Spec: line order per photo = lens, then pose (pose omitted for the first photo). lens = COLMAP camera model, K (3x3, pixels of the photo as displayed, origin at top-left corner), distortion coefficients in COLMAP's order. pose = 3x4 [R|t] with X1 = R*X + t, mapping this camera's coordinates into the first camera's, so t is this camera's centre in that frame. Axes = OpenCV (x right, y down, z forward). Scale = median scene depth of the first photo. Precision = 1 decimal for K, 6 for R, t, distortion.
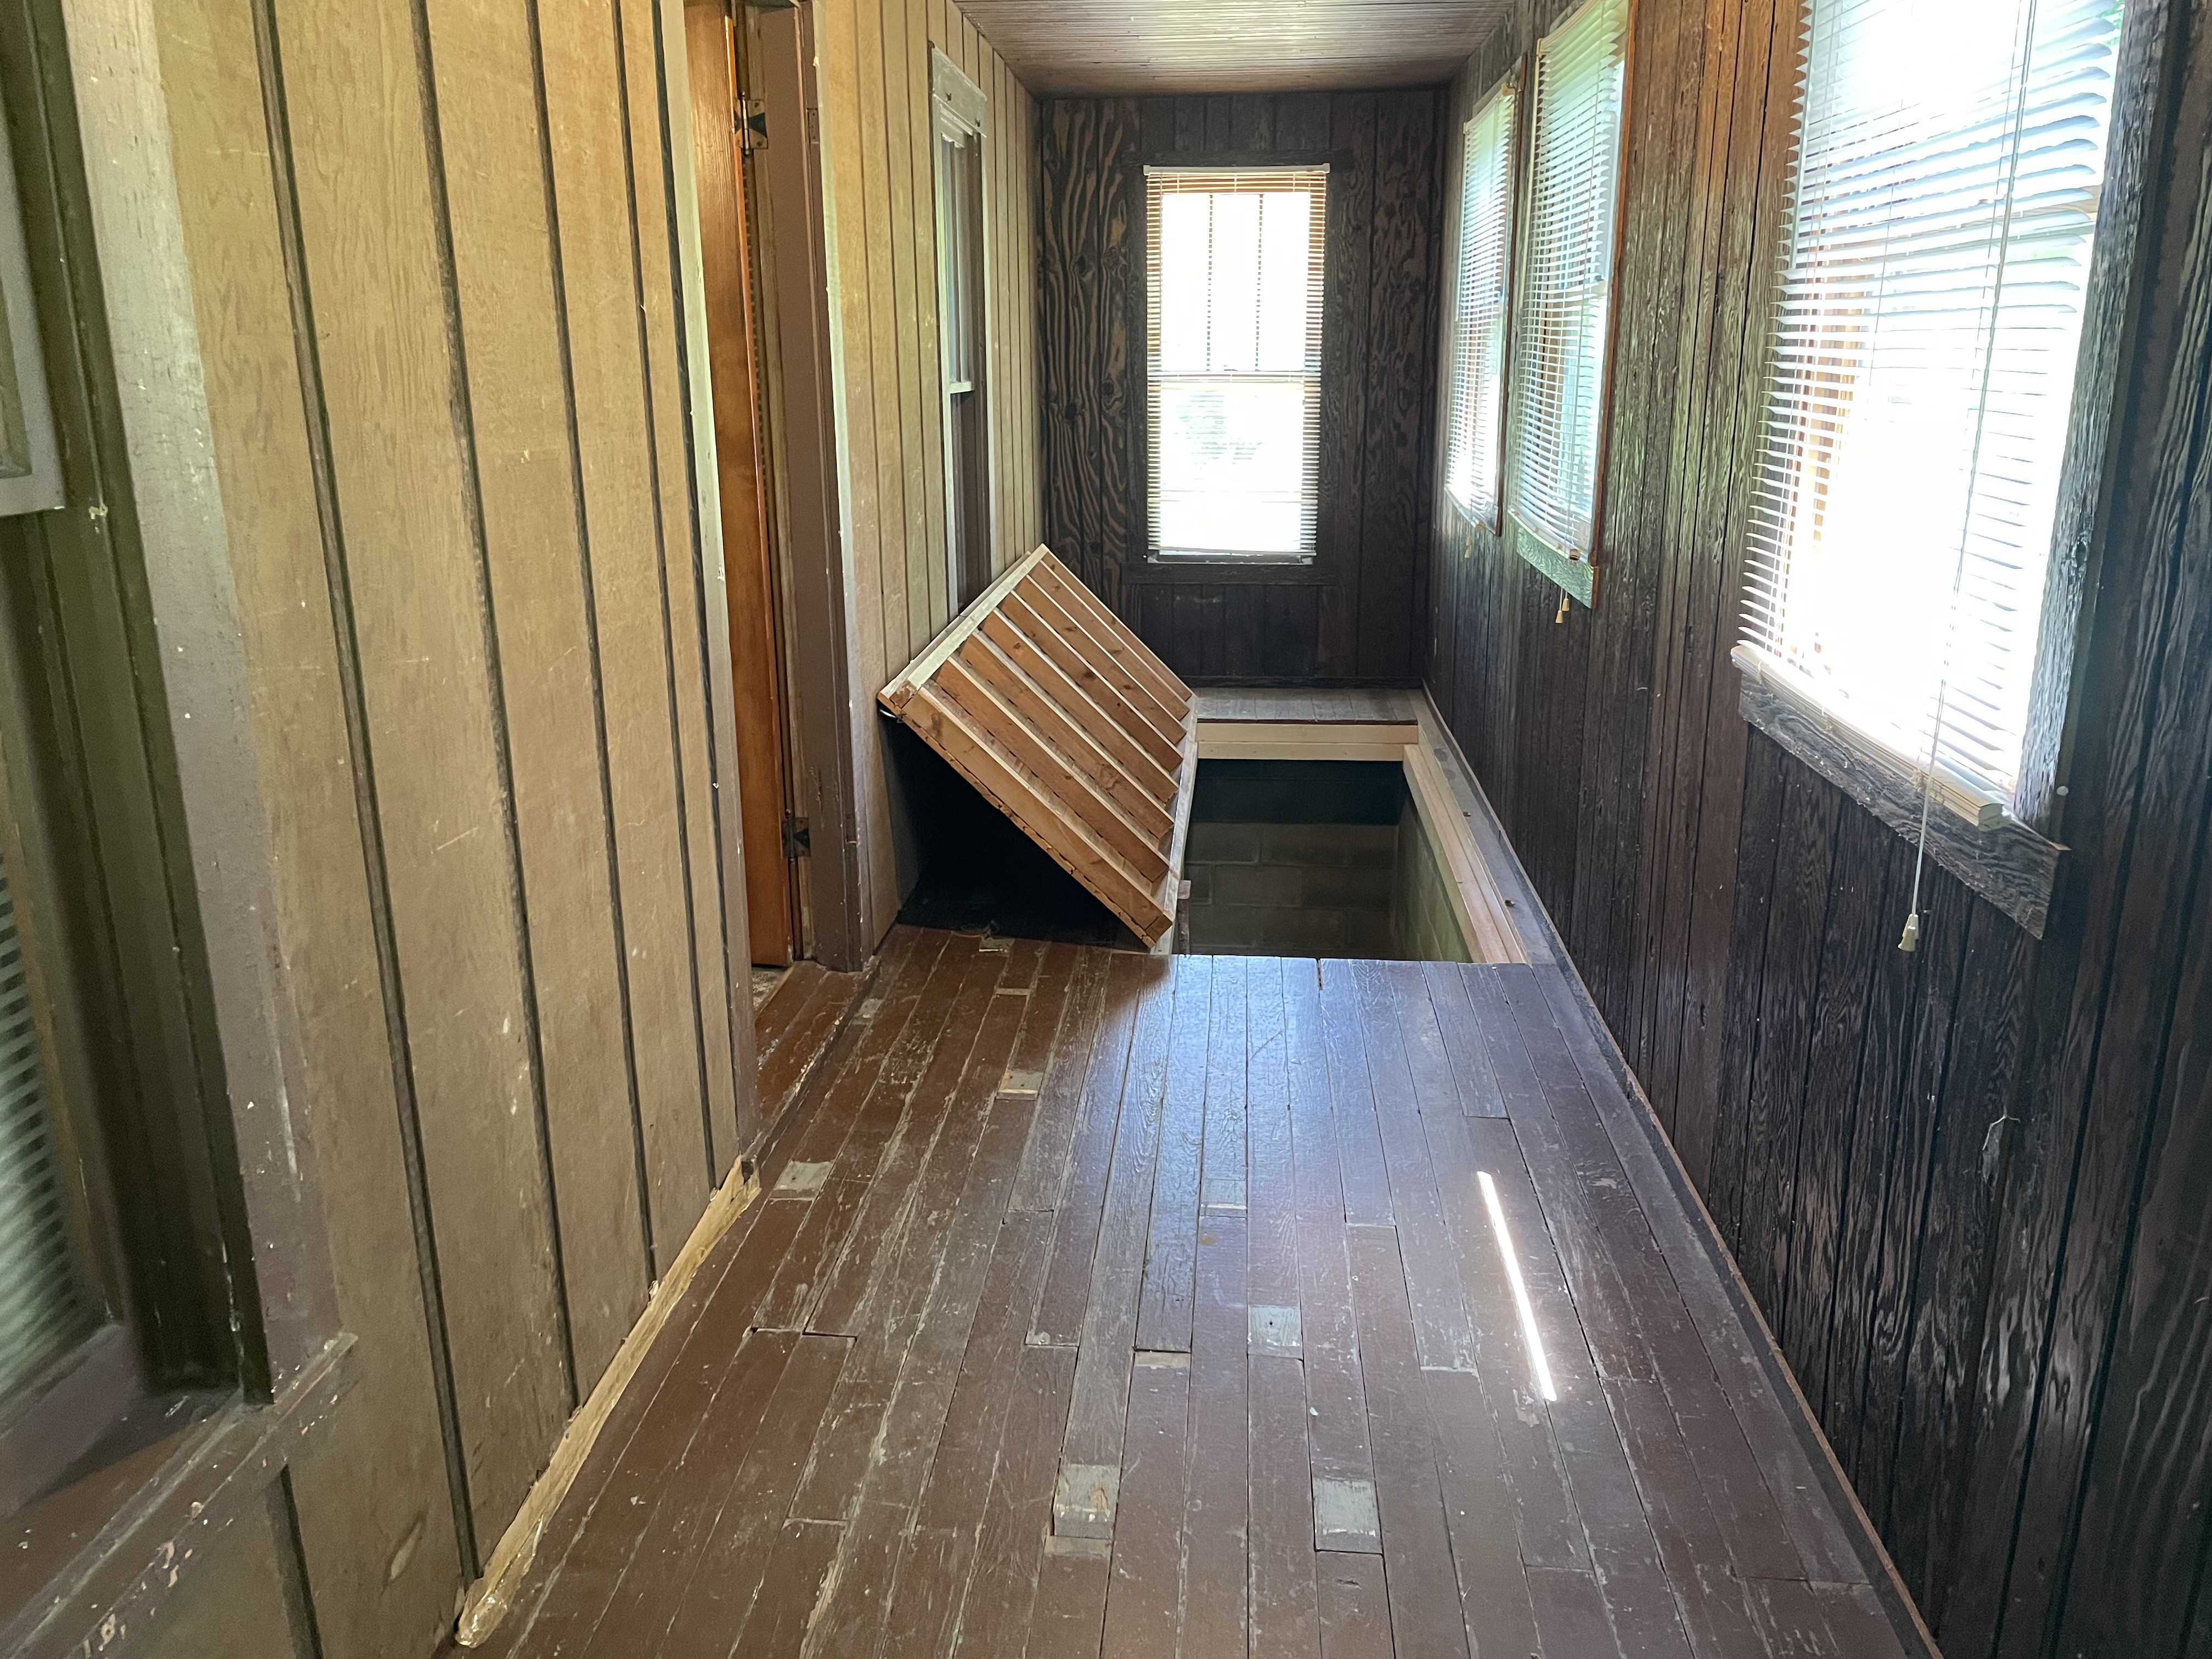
lens RADIAL K [[1673.6, 0, 1105.1], [0, 1673.6, 822.7], [0, 0, 1]] dist [0.053818, -0.035188]
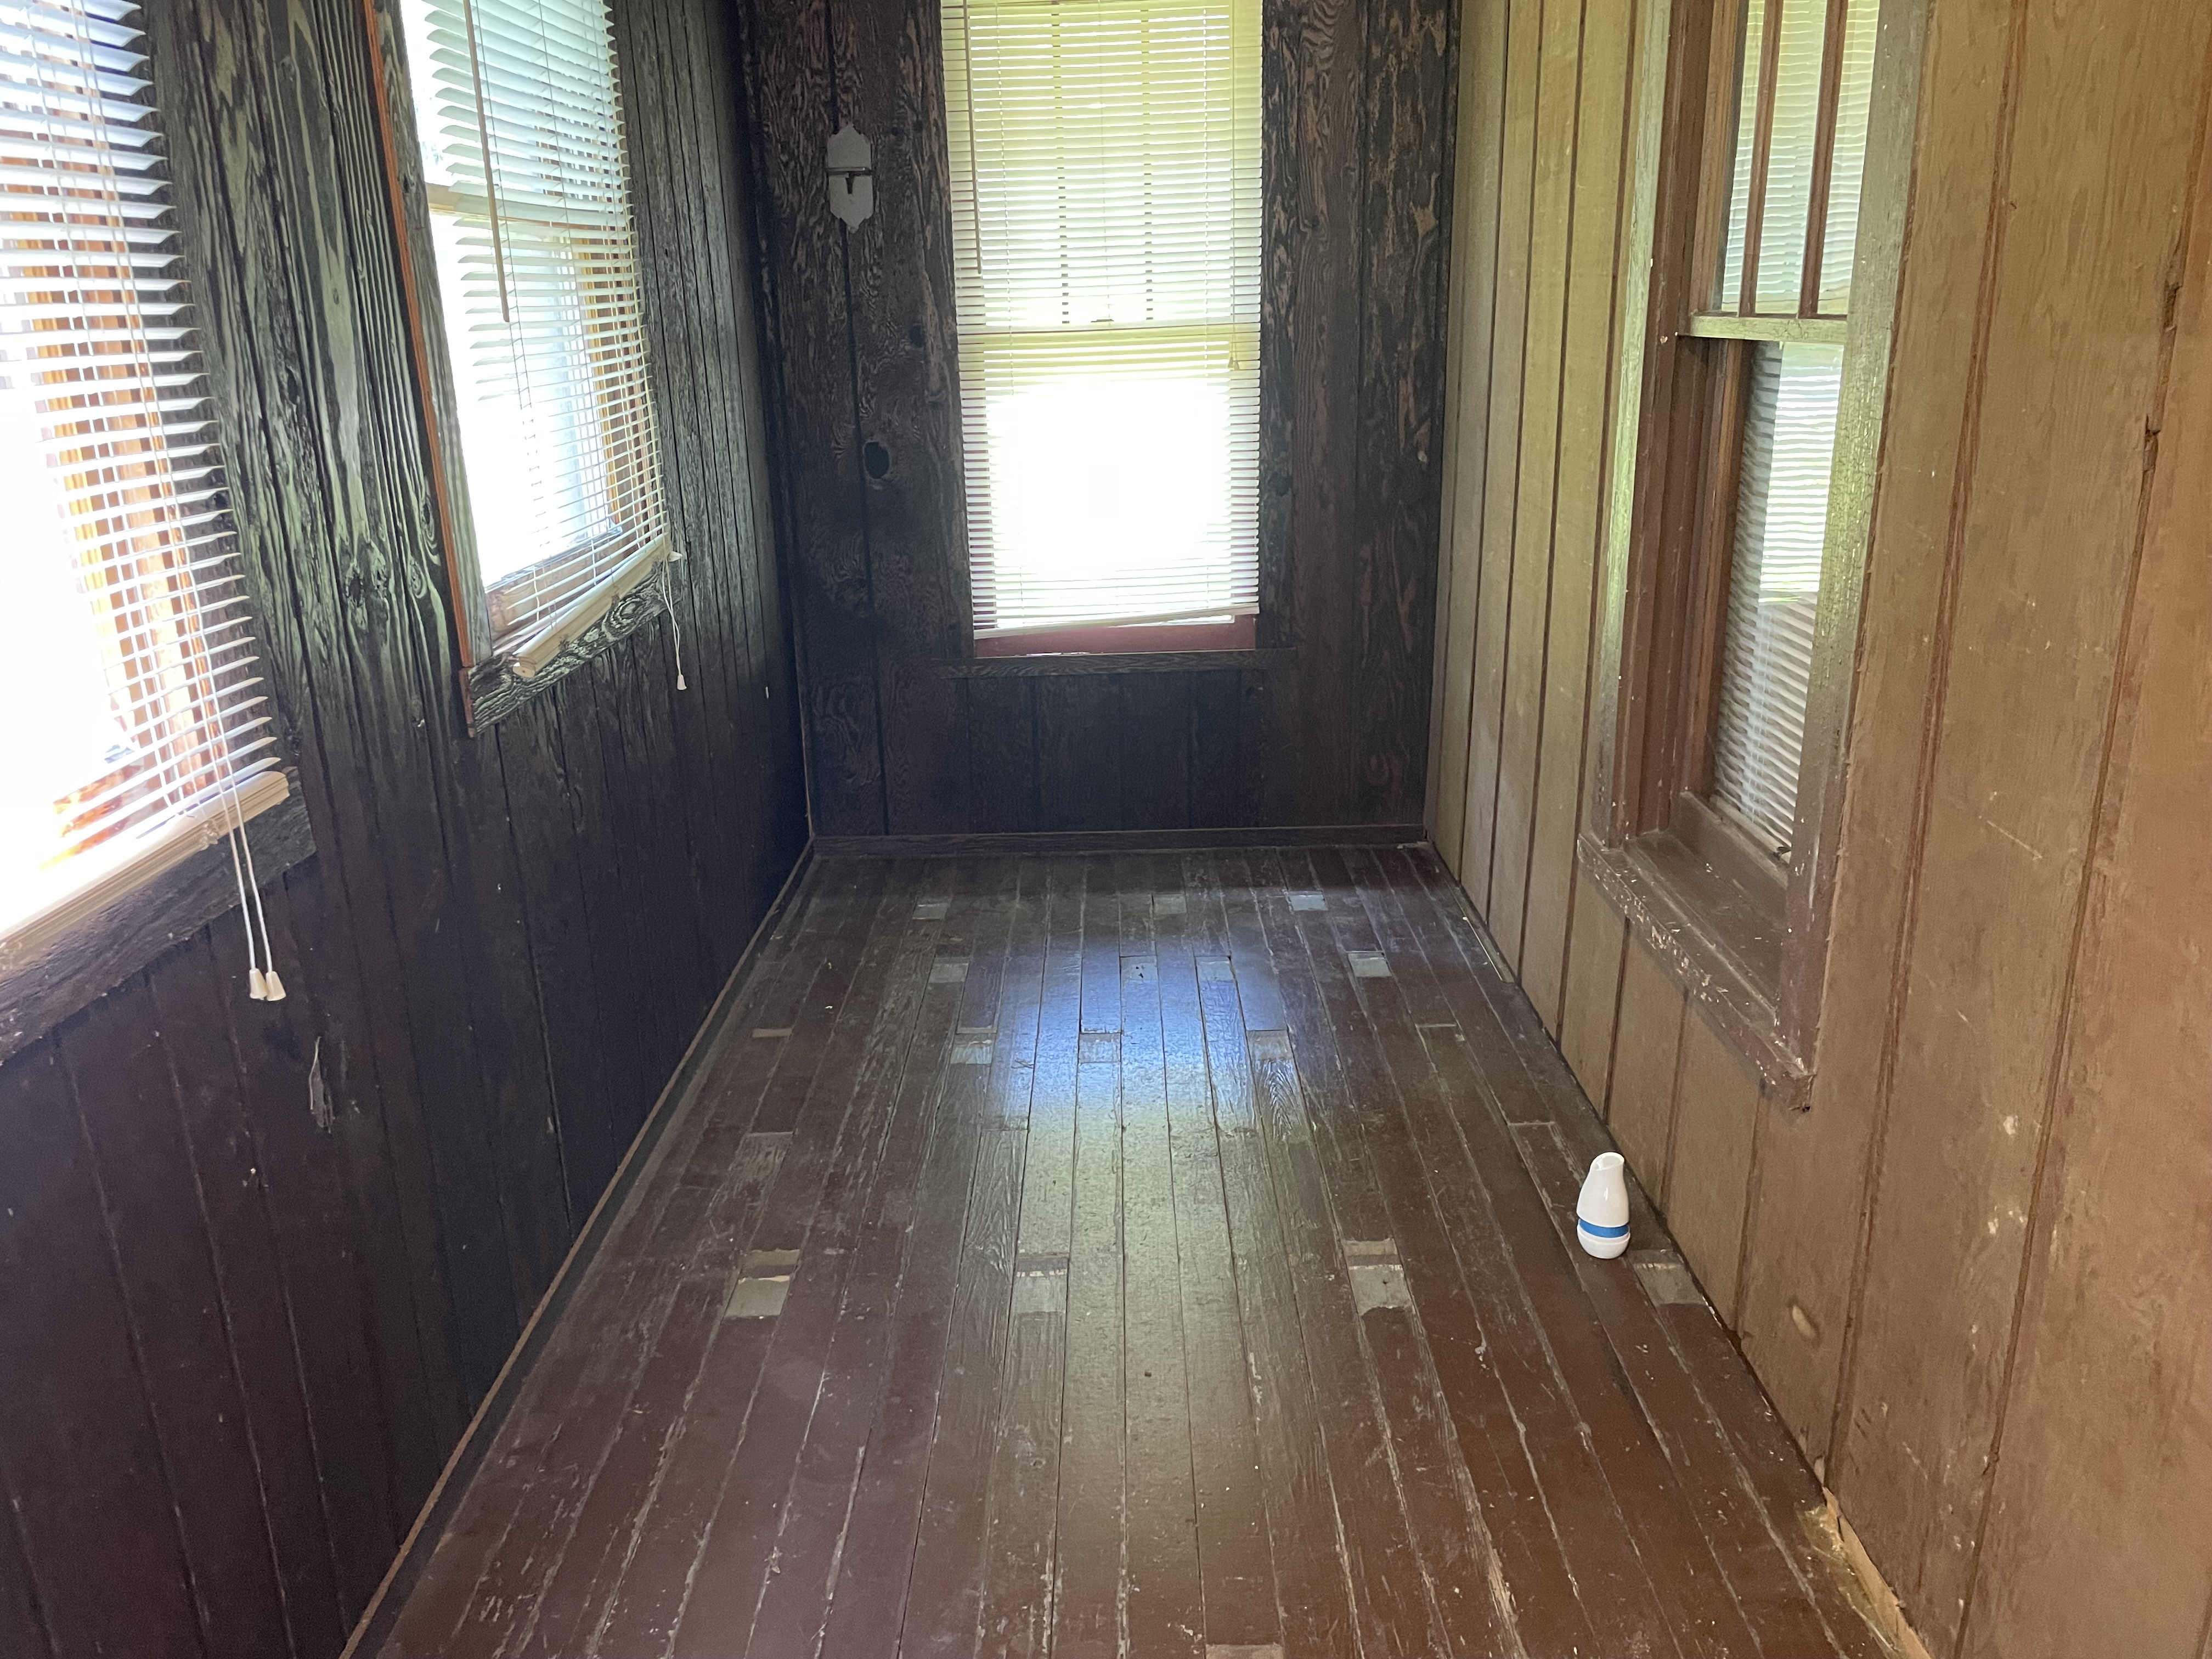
lens RADIAL K [[1673.6, 0, 1101.4], [0, 1673.6, 824.3], [0, 0, 1]] dist [0.053818, -0.035188]
pose [[-0.996058, 0.058131, -0.067000, 0.094209], [0.012010, 0.836760, 0.547438, -0.419114], [0.087886, 0.544475, -0.834160, 1.546704]]
